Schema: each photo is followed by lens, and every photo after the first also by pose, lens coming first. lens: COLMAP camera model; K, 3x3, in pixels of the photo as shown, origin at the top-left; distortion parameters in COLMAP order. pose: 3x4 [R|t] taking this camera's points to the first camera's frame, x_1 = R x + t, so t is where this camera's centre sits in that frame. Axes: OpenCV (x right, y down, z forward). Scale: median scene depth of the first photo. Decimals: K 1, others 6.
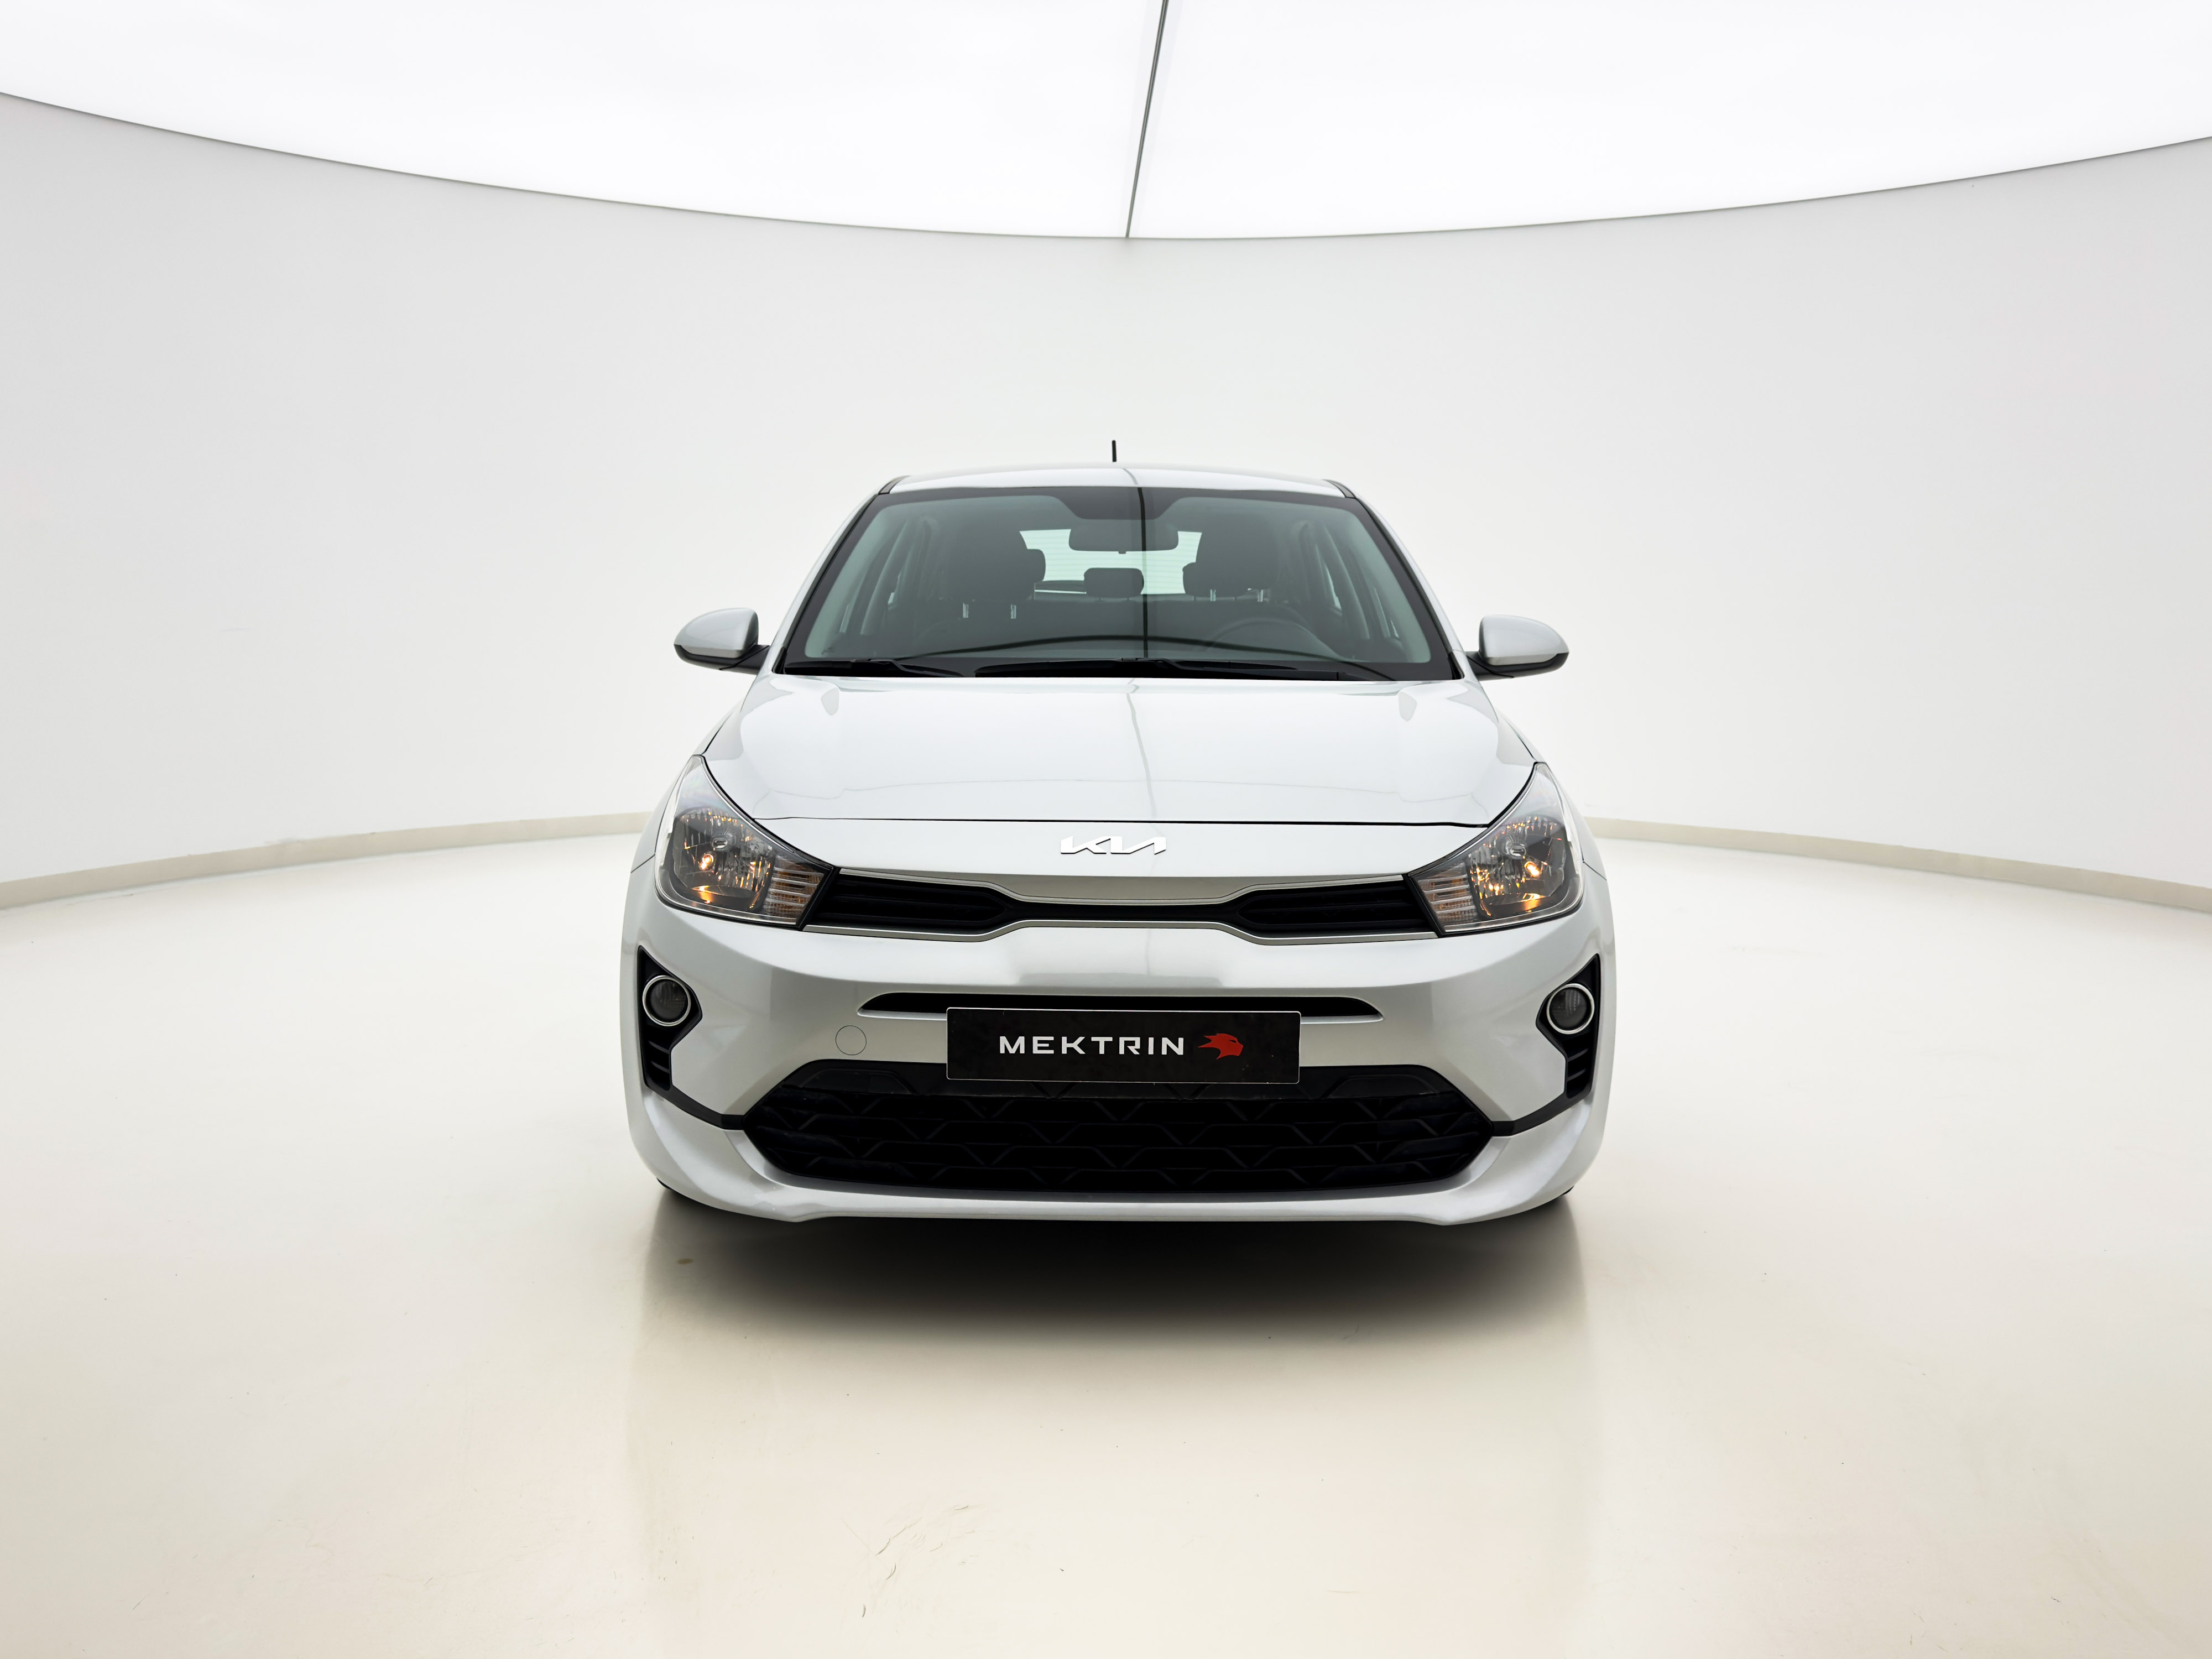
lens RADIAL K [[1590.0, 0, 1104.1], [0, 1590.0, 825.5], [0, 0, 1]] dist [0.036962, 0.001706]
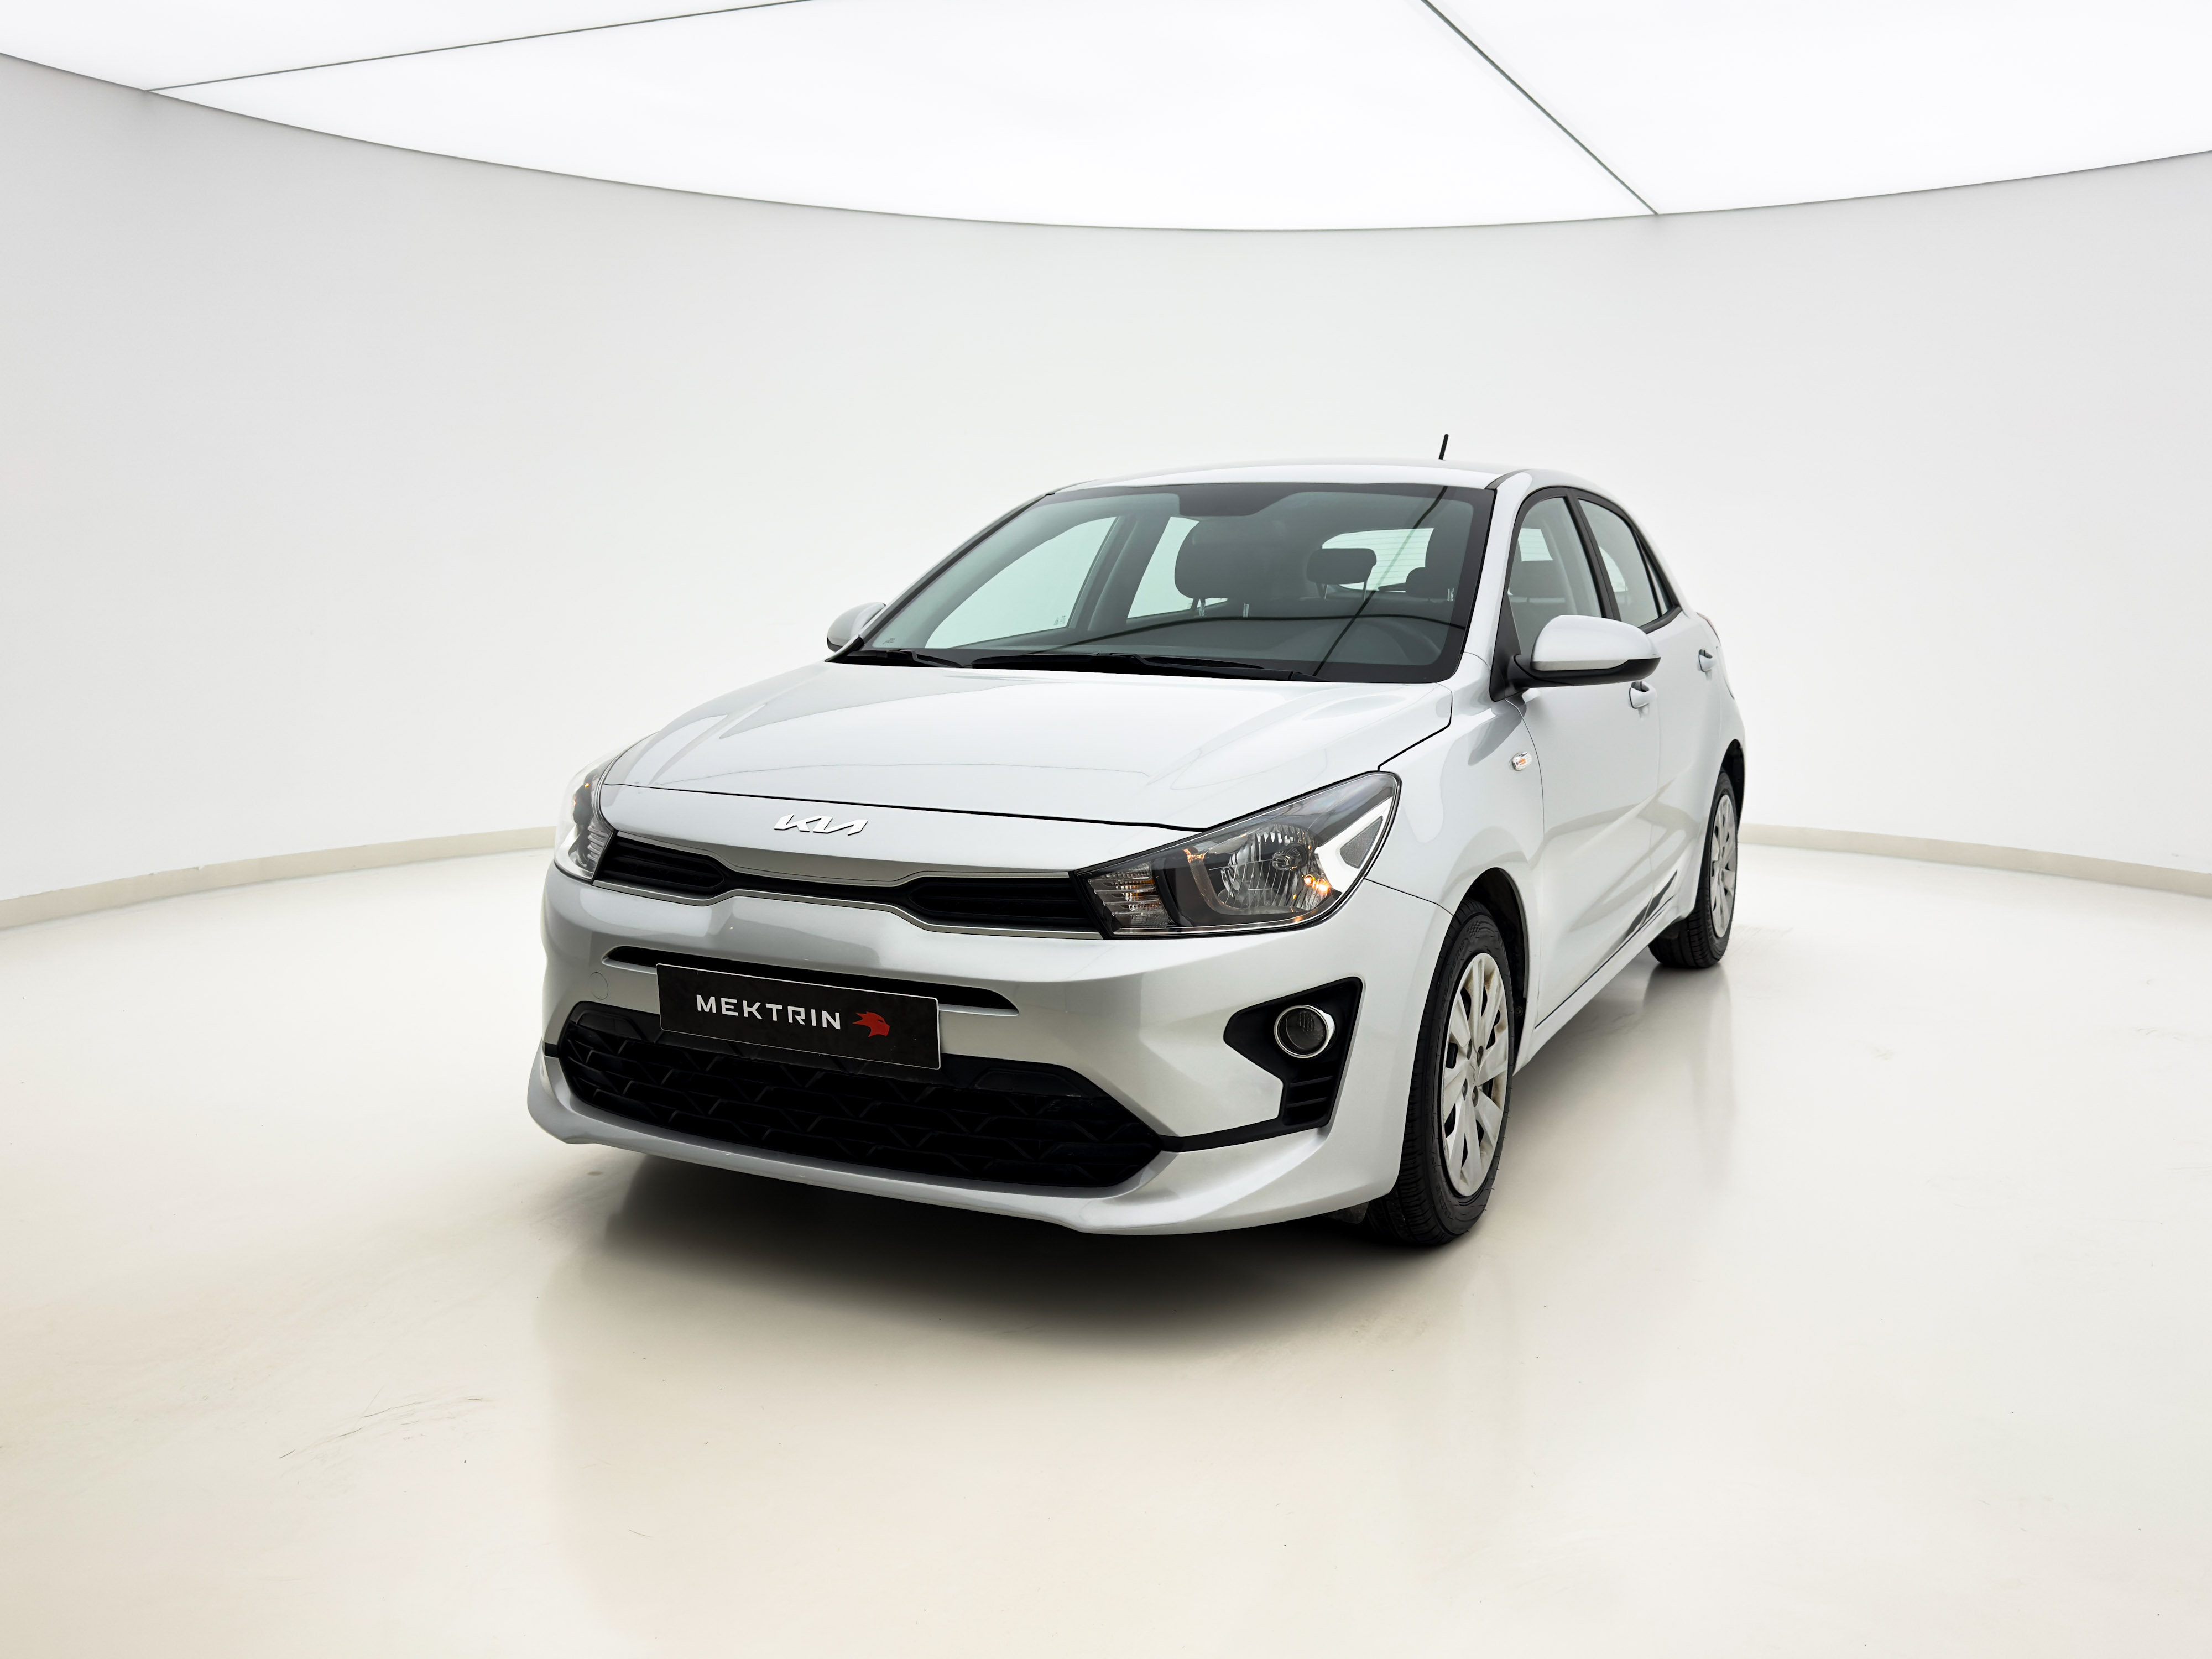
lens RADIAL K [[1590.0, 0, 1114.1], [0, 1590.0, 833.1], [0, 0, 1]] dist [0.036962, 0.001706]
pose [[0.928341, 0.061343, -0.366634, 0.577047], [-0.060702, 0.998067, 0.013290, -0.007808], [0.366741, 0.009918, 0.930270, 0.097454]]
